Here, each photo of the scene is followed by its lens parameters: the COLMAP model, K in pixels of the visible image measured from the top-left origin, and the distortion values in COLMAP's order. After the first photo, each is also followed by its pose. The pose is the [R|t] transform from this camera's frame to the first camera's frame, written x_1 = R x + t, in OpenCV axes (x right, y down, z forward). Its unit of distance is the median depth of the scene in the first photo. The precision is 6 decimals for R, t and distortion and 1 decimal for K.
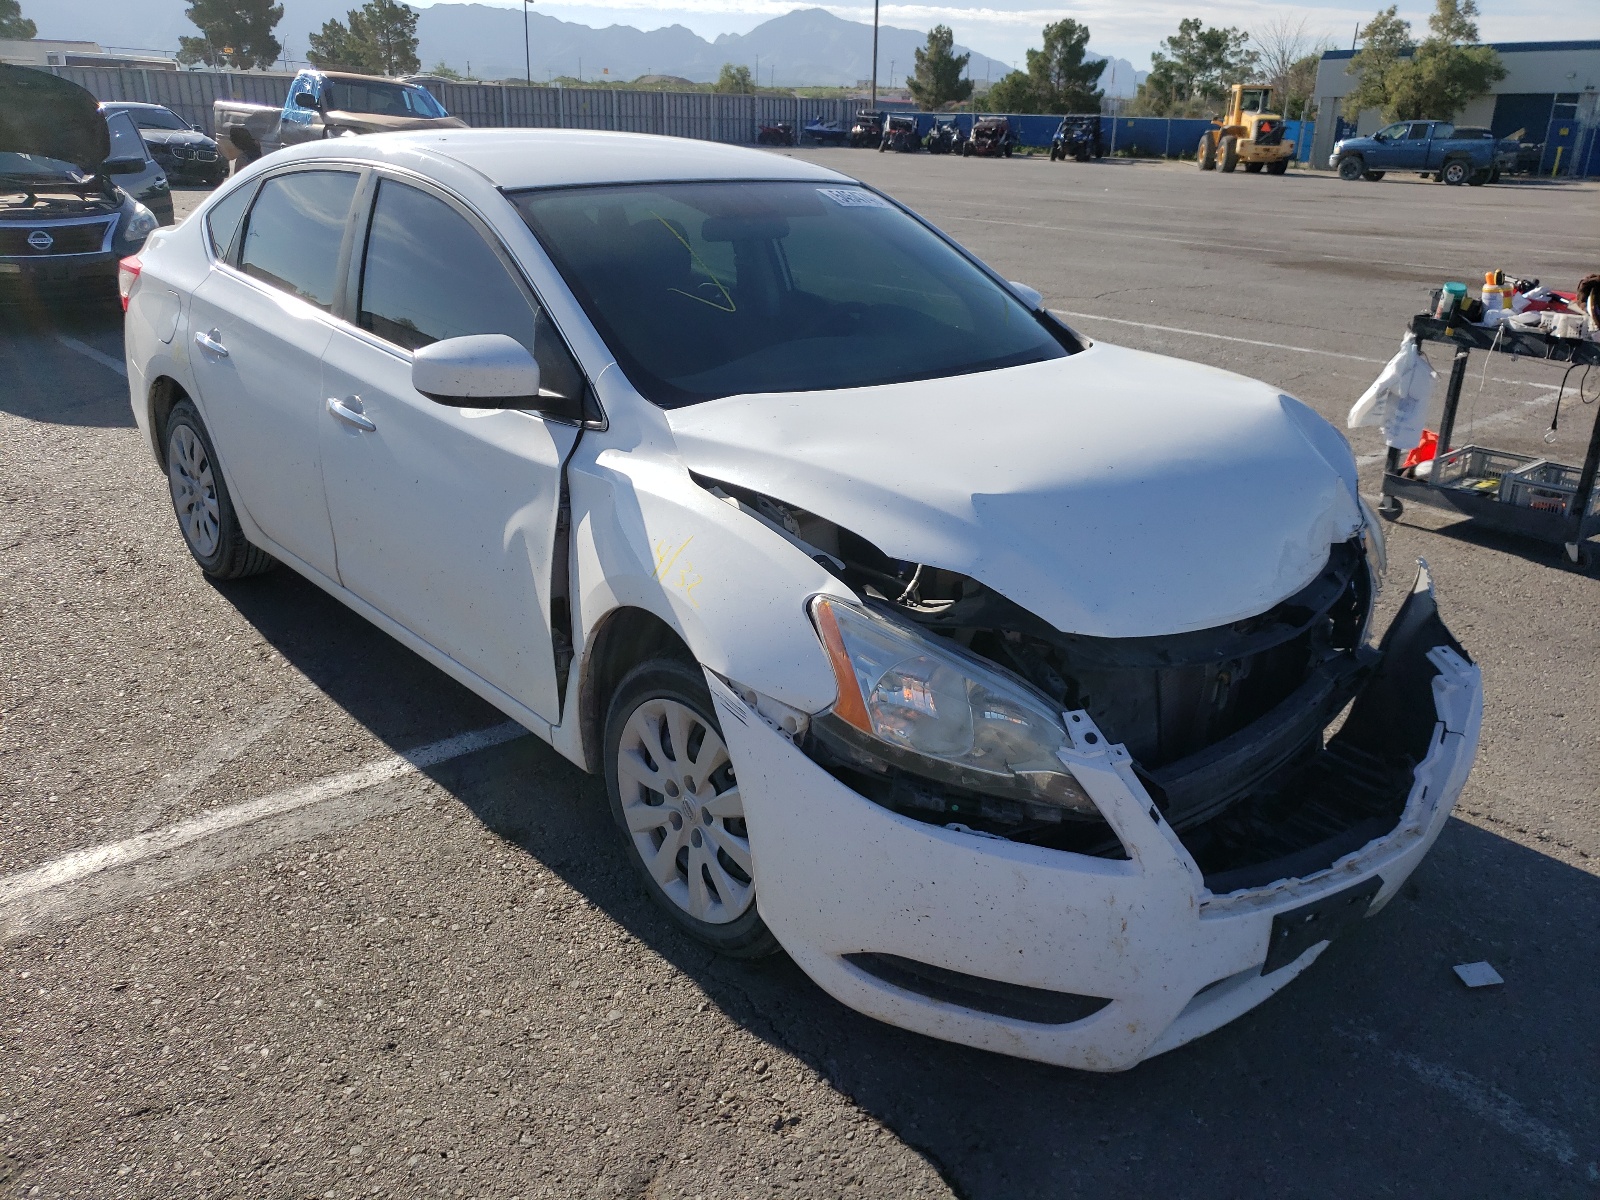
lens RADIAL K [[1242.1, 0, 798.5], [0, 1242.1, 541.8], [0, 0, 1]] dist [0.047892, 0.002195]
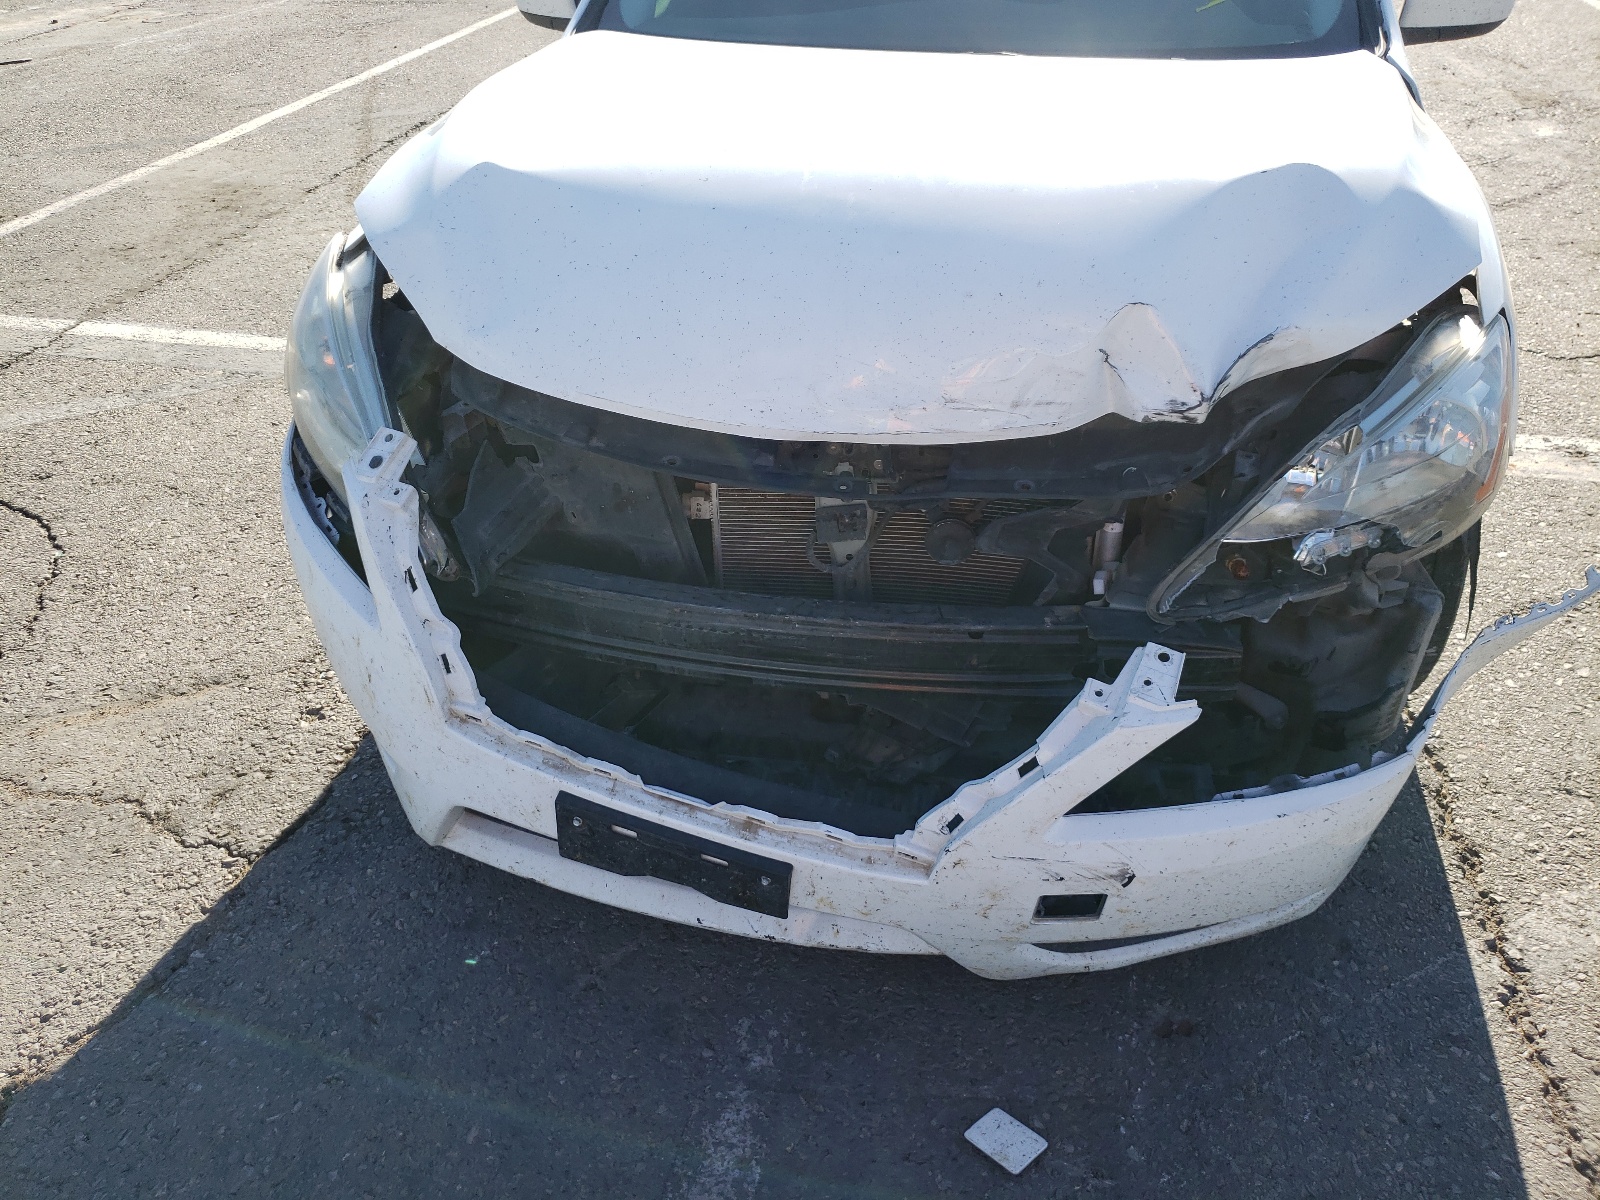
lens RADIAL K [[1242.1, 0, 798.5], [0, 1242.1, 541.8], [0, 0, 1]] dist [0.047892, 0.002195]
pose [[0.580496, 0.388033, -0.715859, 0.925714], [-0.232252, 0.921533, 0.311183, -0.110193], [0.780438, -0.014381, 0.625068, 0.622703]]
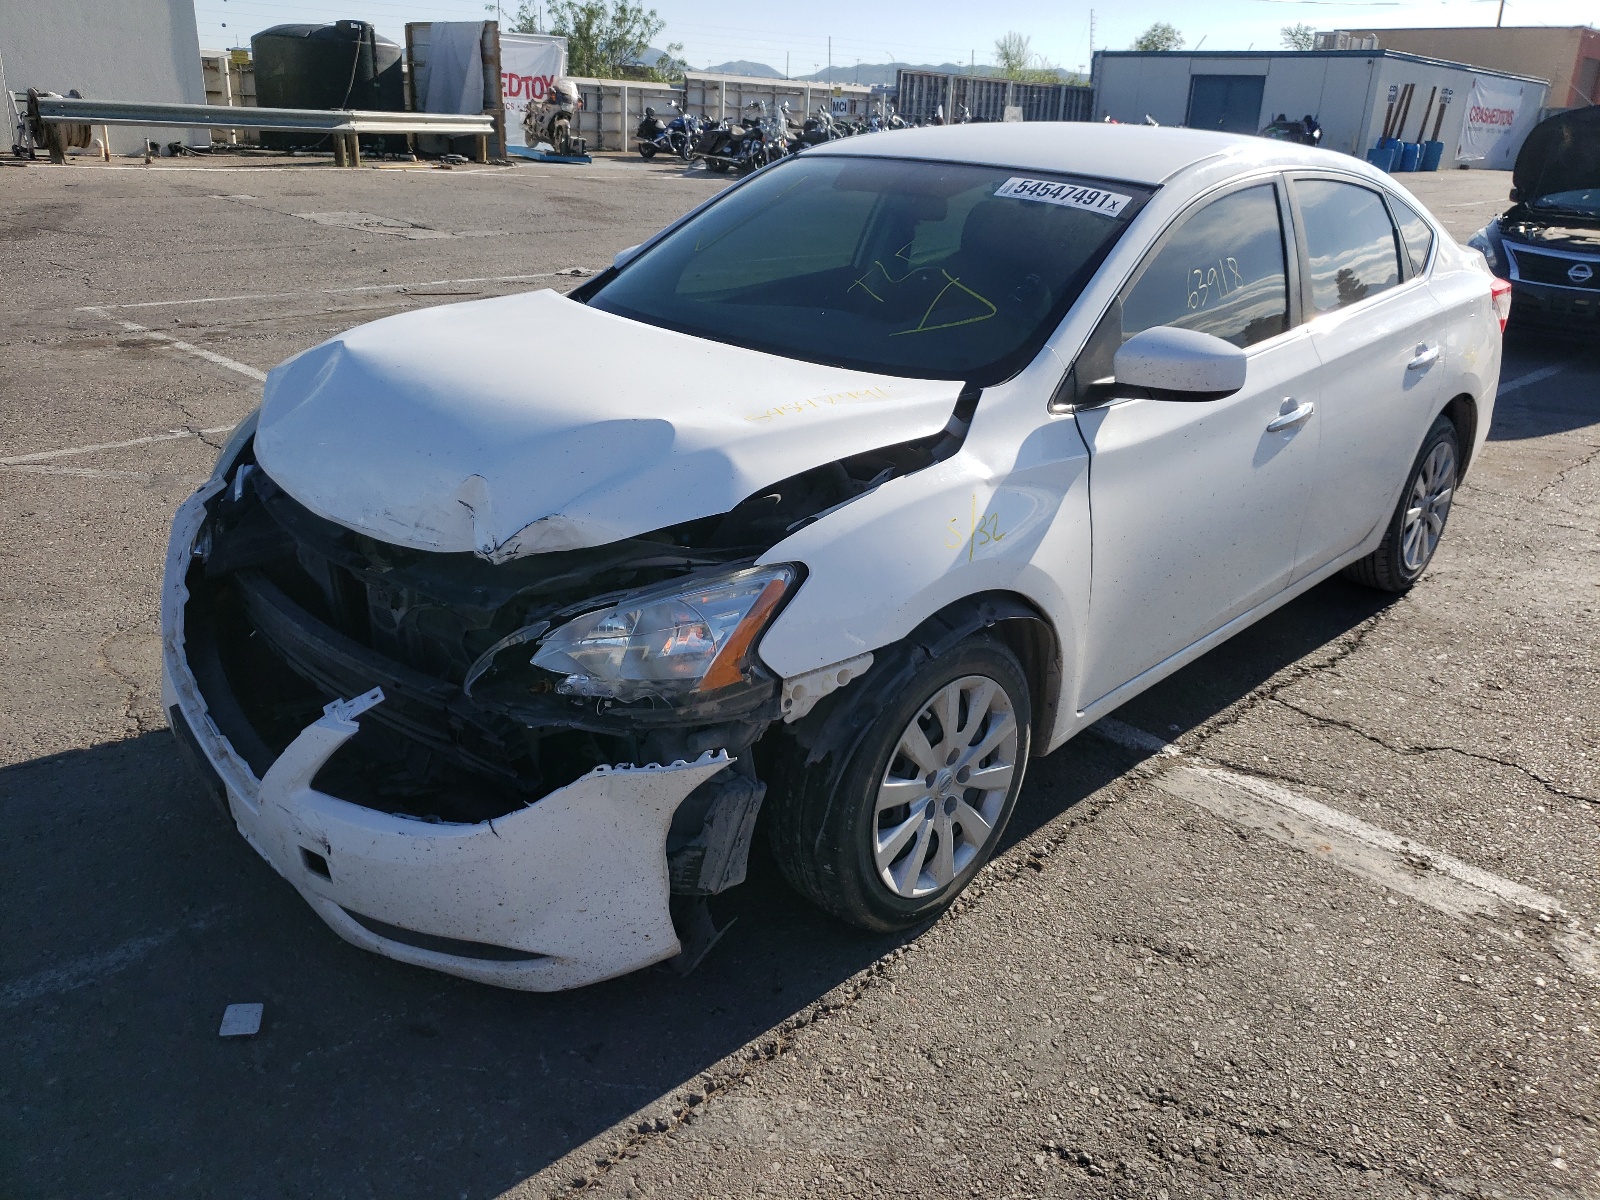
lens RADIAL K [[1242.1, 0, 798.5], [0, 1242.1, 541.8], [0, 0, 1]] dist [0.047892, 0.002195]
pose [[0.049227, 0.296464, -0.953774, 1.480268], [-0.360989, 0.895660, 0.259769, -0.364599], [0.931270, 0.331515, 0.151111, 1.287810]]
